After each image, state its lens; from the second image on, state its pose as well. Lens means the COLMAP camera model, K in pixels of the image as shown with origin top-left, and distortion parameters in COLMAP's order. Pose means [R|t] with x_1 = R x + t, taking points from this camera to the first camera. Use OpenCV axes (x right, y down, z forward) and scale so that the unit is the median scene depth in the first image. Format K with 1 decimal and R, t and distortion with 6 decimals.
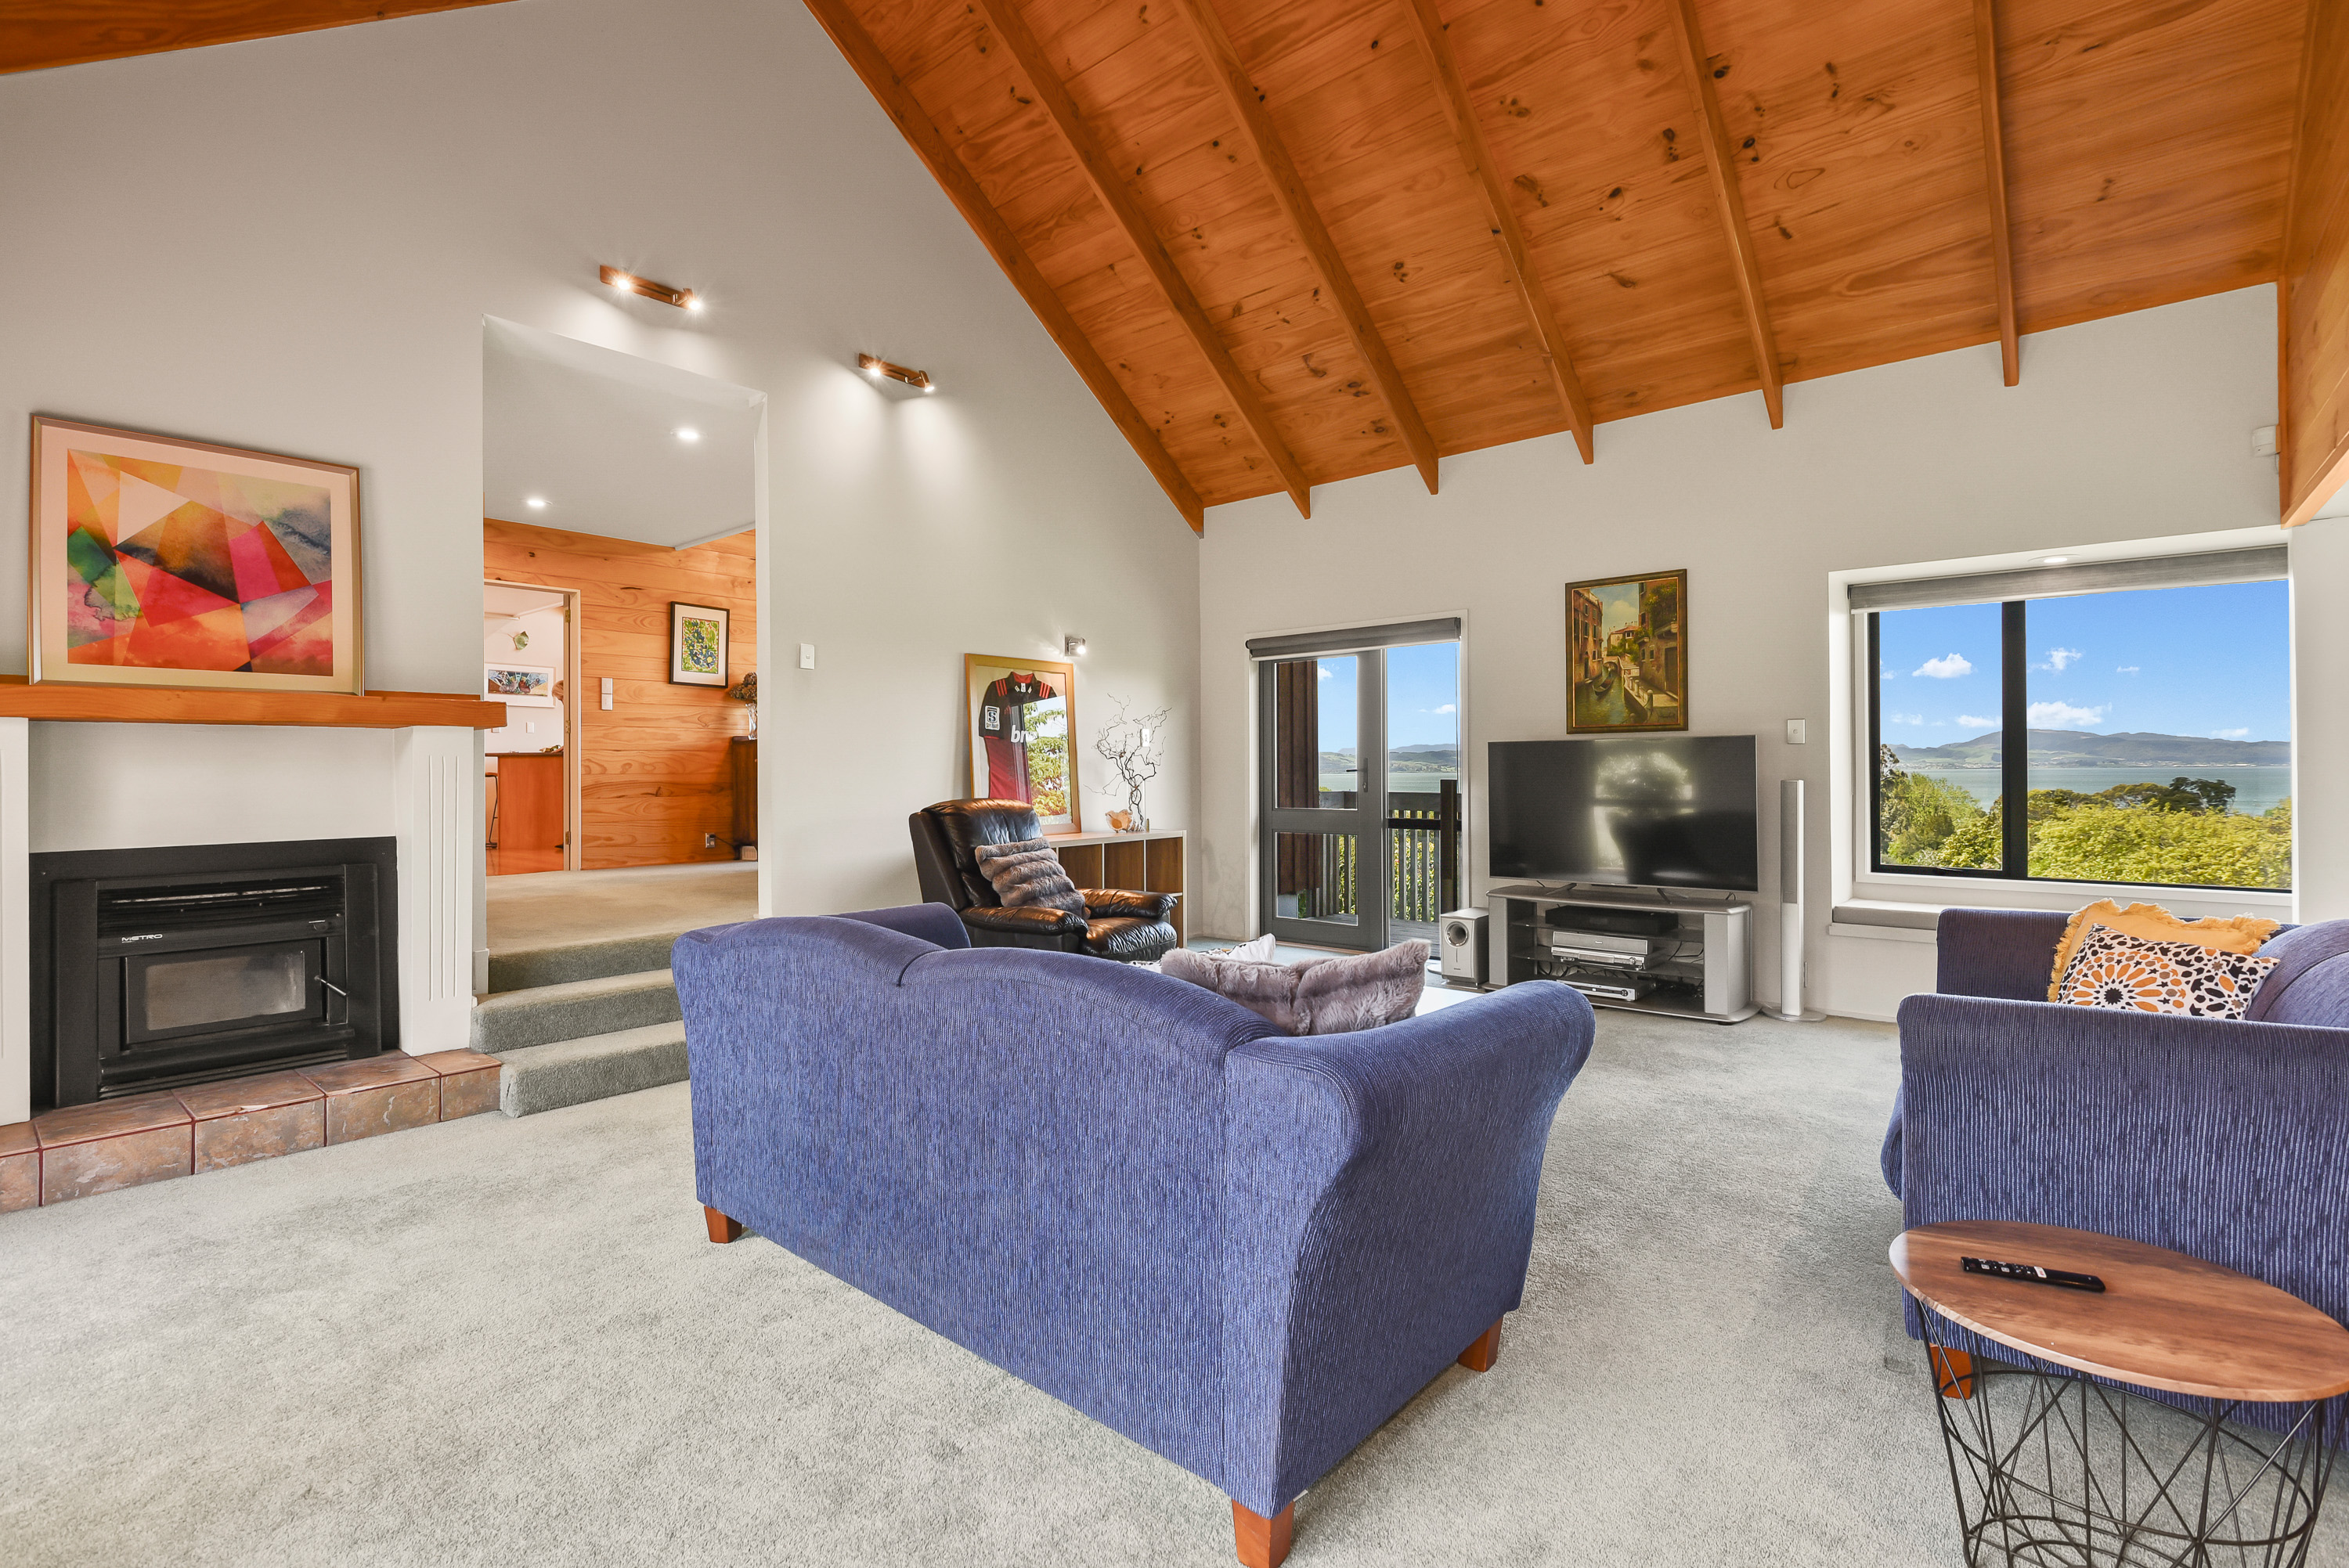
lens RADIAL K [[1123.2, 0, 1177.0], [0, 1123.2, 773.3], [0, 0, 1]] dist [-0.000688, -0.000794]
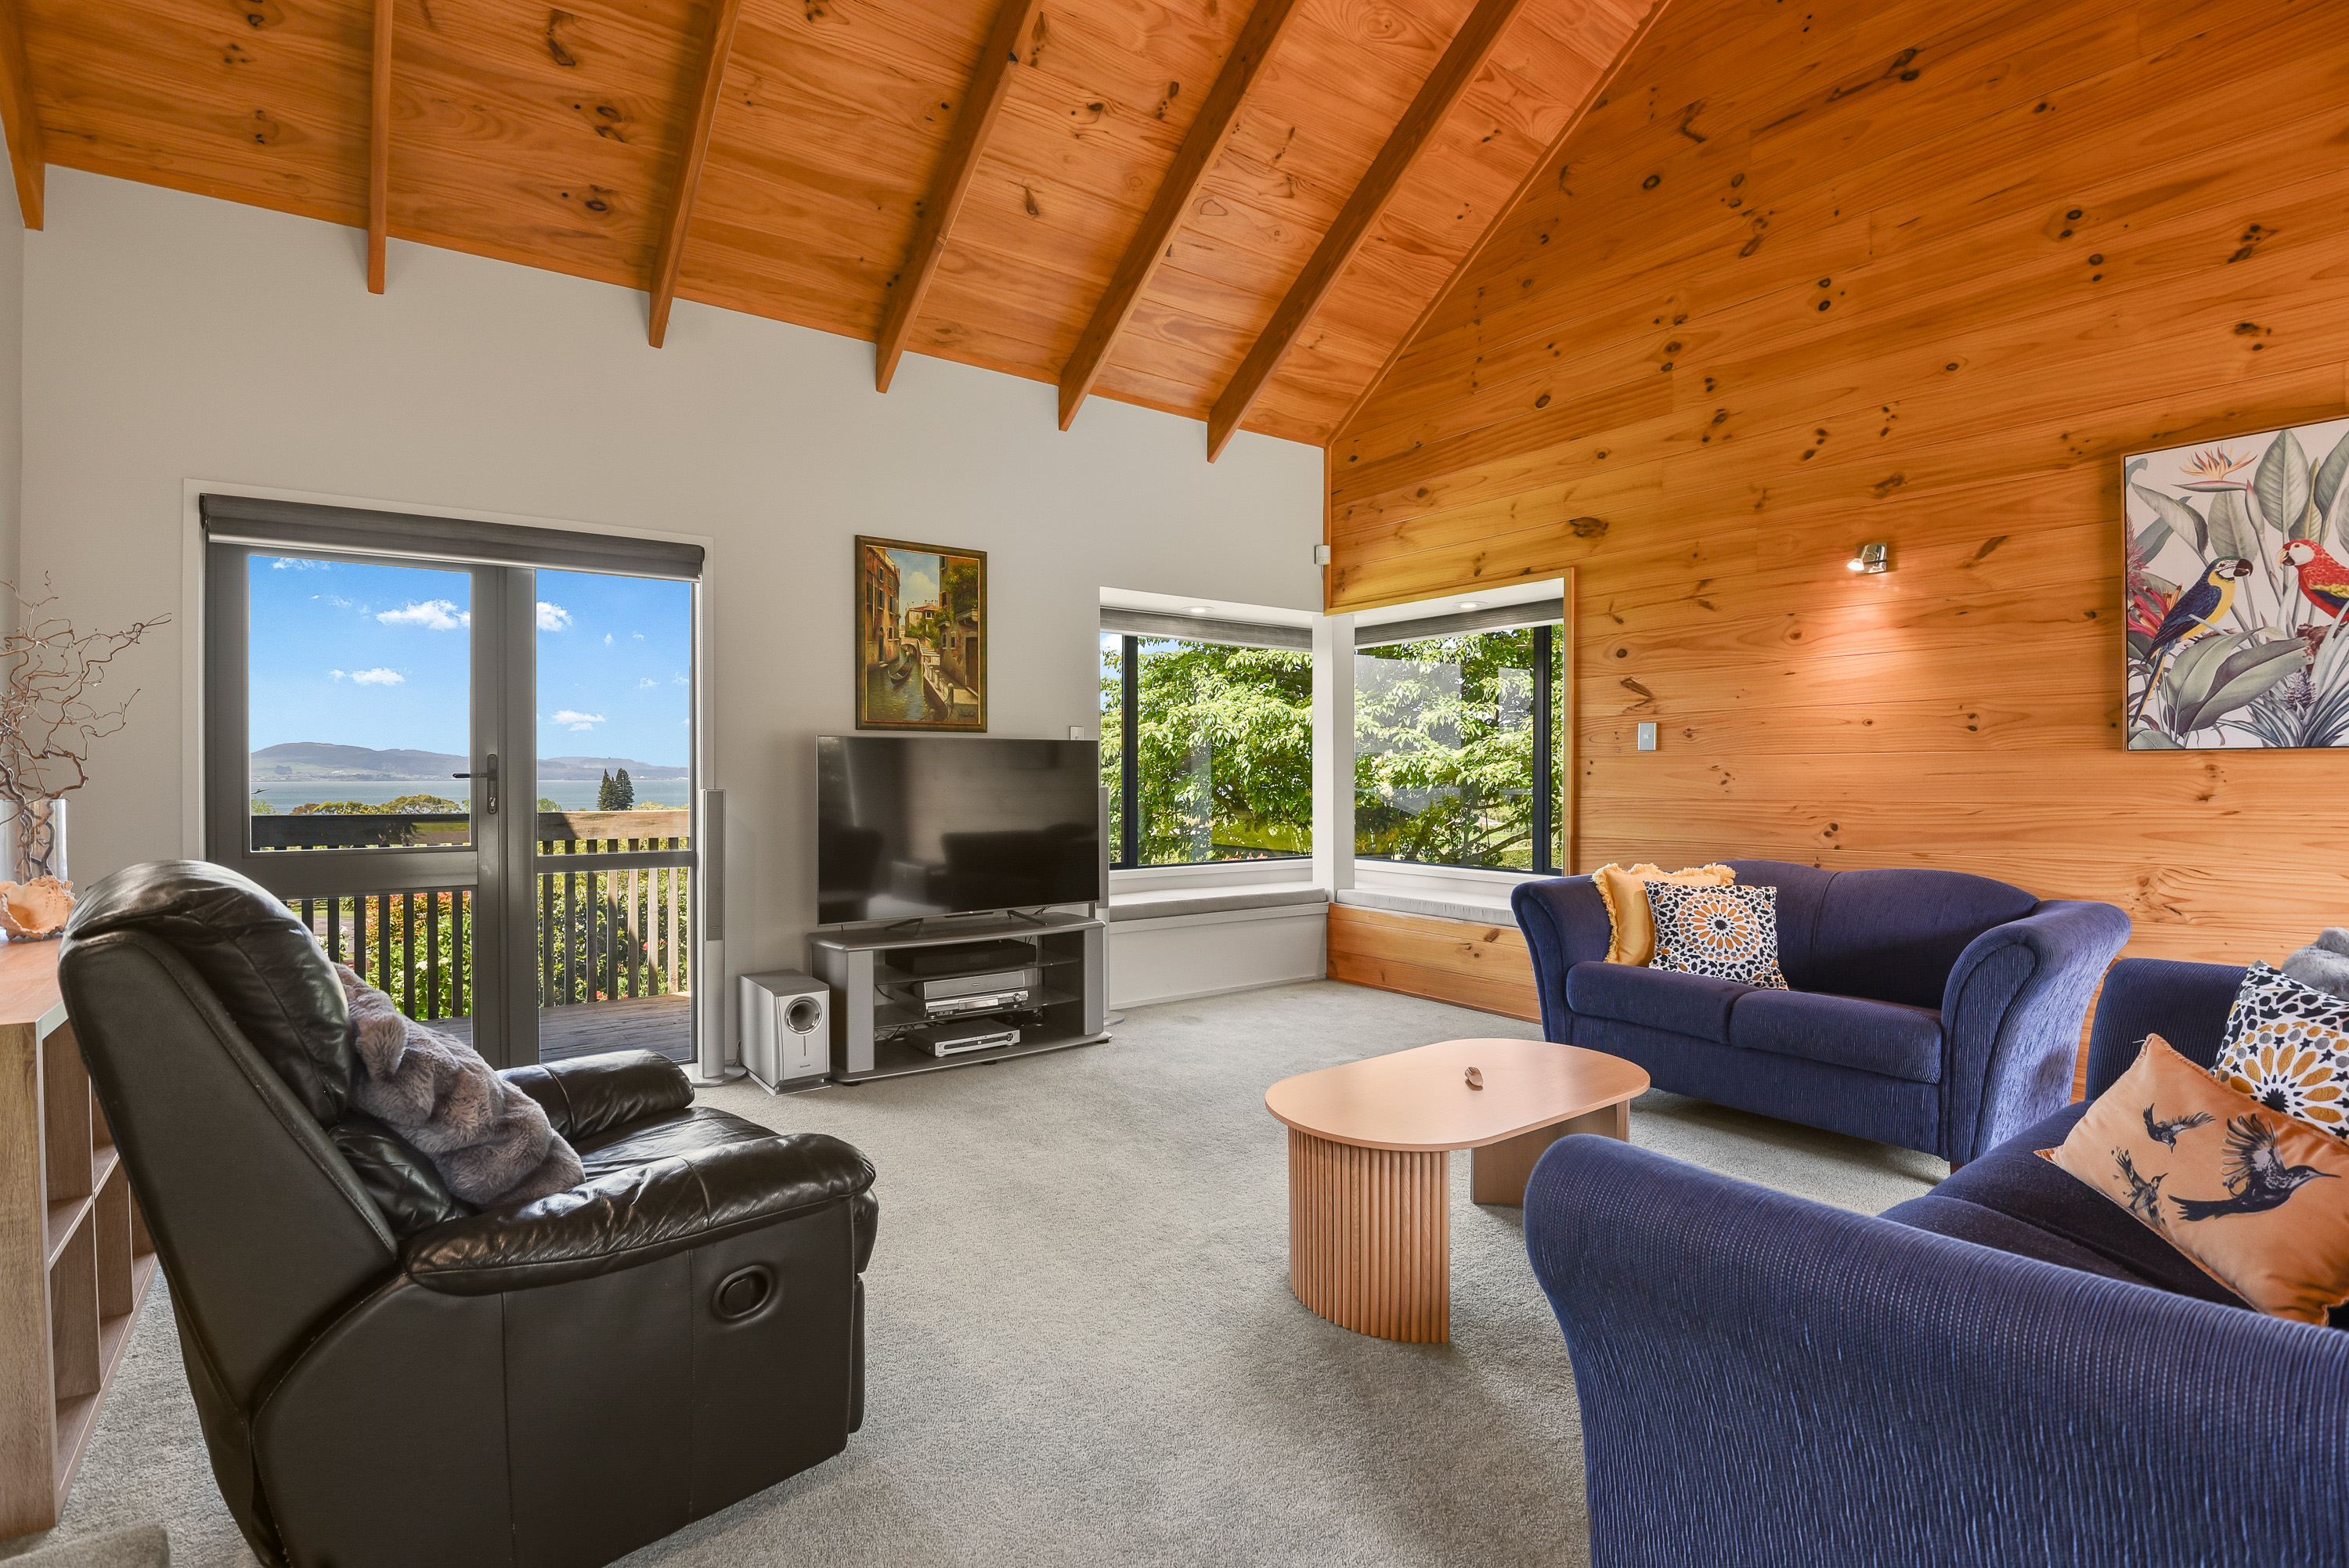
lens RADIAL K [[1123.2, 0, 1177.6], [0, 1123.2, 789.9], [0, 0, 1]] dist [-0.000688, -0.000794]
pose [[0.230221, -0.004708, 0.973127, -0.369526], [0.005278, 0.999980, 0.003589, 0.005095], [-0.973124, 0.004310, 0.230242, 0.624627]]
